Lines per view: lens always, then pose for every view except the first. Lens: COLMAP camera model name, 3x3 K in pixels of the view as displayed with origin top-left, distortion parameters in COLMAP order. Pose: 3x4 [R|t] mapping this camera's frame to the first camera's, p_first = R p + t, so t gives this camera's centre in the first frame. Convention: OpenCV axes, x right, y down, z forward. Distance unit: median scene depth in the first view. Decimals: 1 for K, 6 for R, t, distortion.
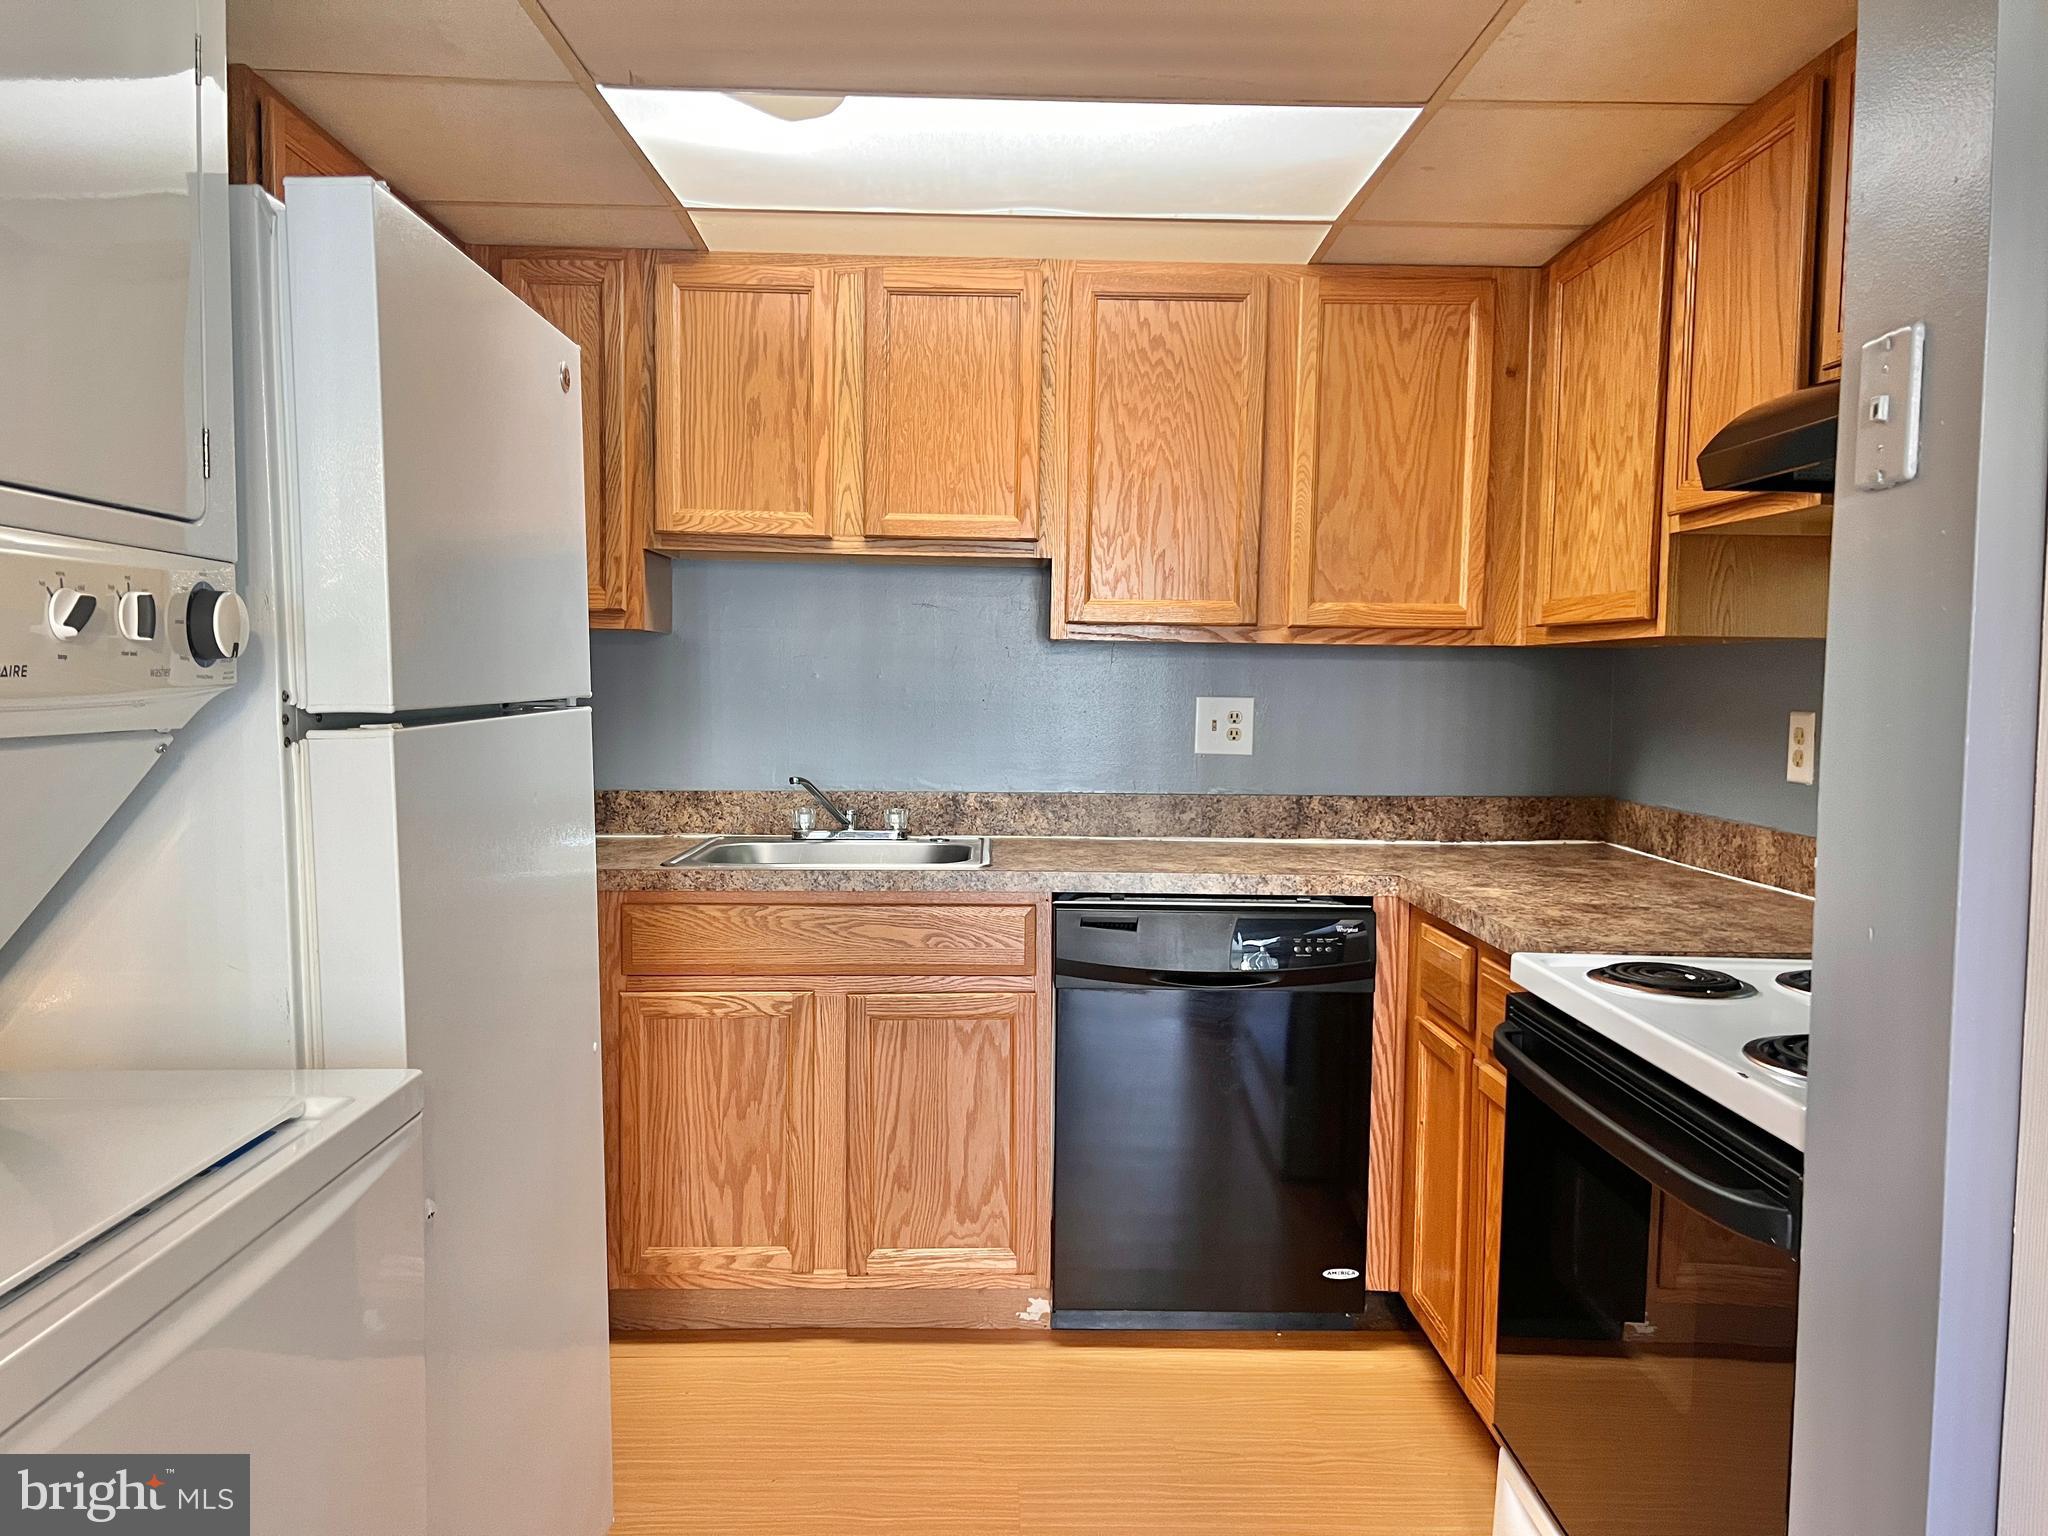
lens RADIAL K [[1533.9, 0, 1012.0], [0, 1533.9, 770.8], [0, 0, 1]] dist [0.055157, -0.064695]
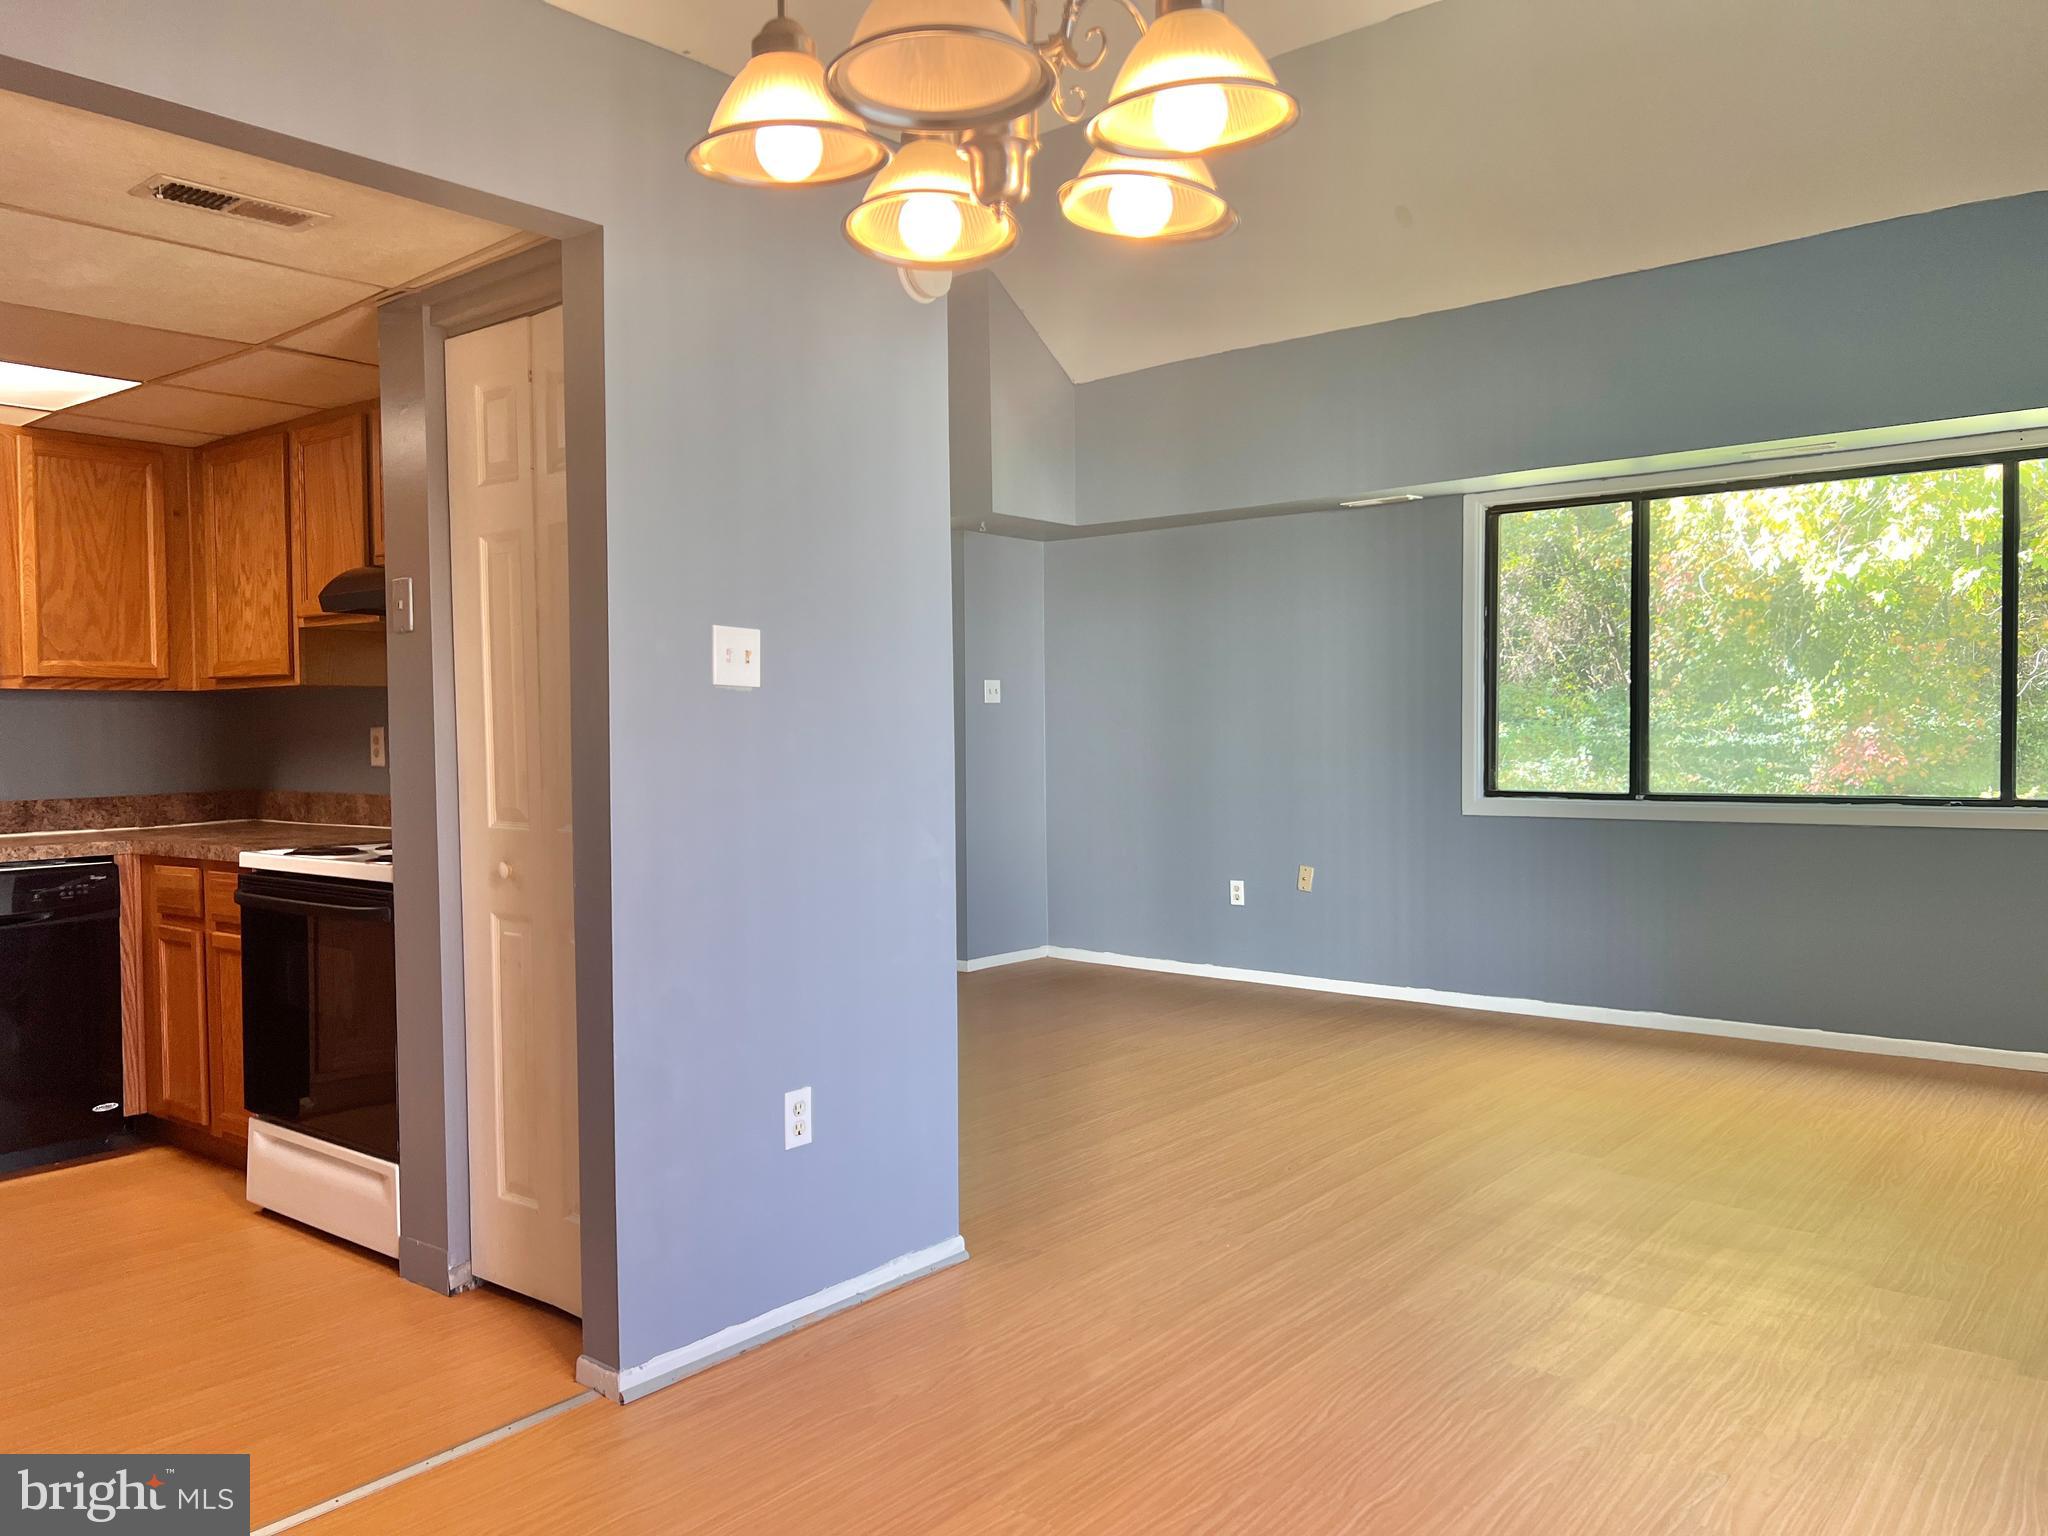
lens RADIAL K [[1533.9, 0, 1028.9], [0, 1533.9, 778.2], [0, 0, 1]] dist [0.055157, -0.064695]
pose [[0.638940, -0.046424, 0.767854, -0.350858], [0.066295, 0.997787, 0.005161, 0.056030], [-0.766394, 0.047607, 0.640604, -0.659603]]
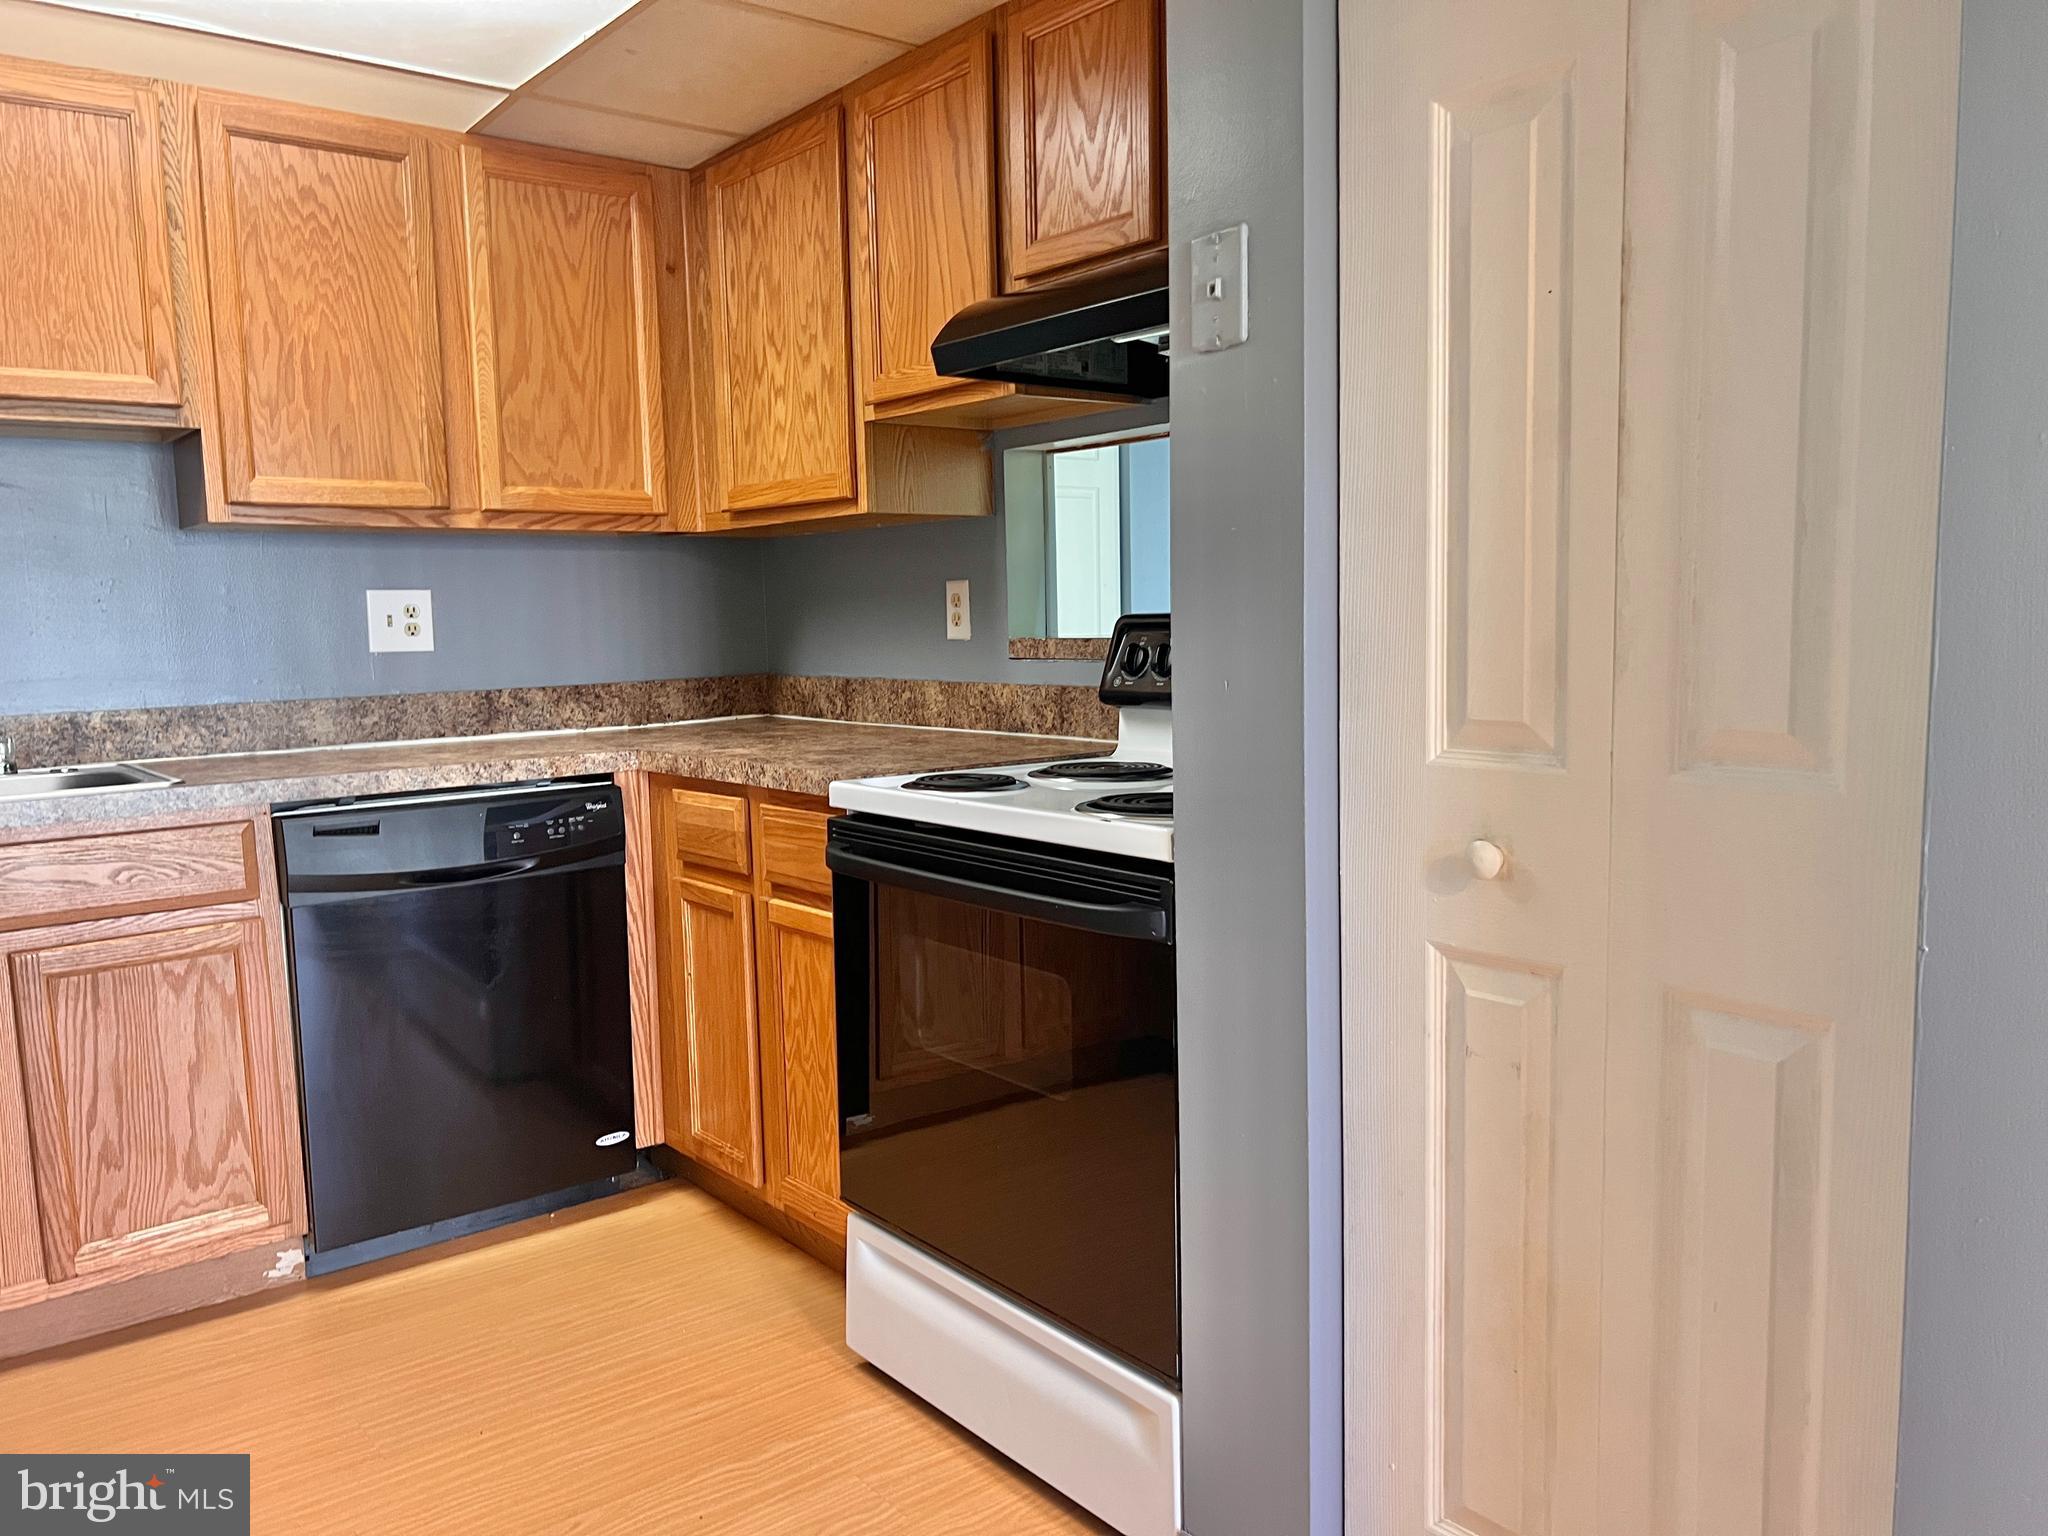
lens RADIAL K [[1533.9, 0, 1010.7], [0, 1533.9, 779.4], [0, 0, 1]] dist [0.055157, -0.064695]
pose [[0.795081, -0.098644, 0.598428, -0.165636], [0.070929, 0.995037, 0.069783, 0.032375], [-0.602342, -0.013037, 0.798132, 0.018162]]
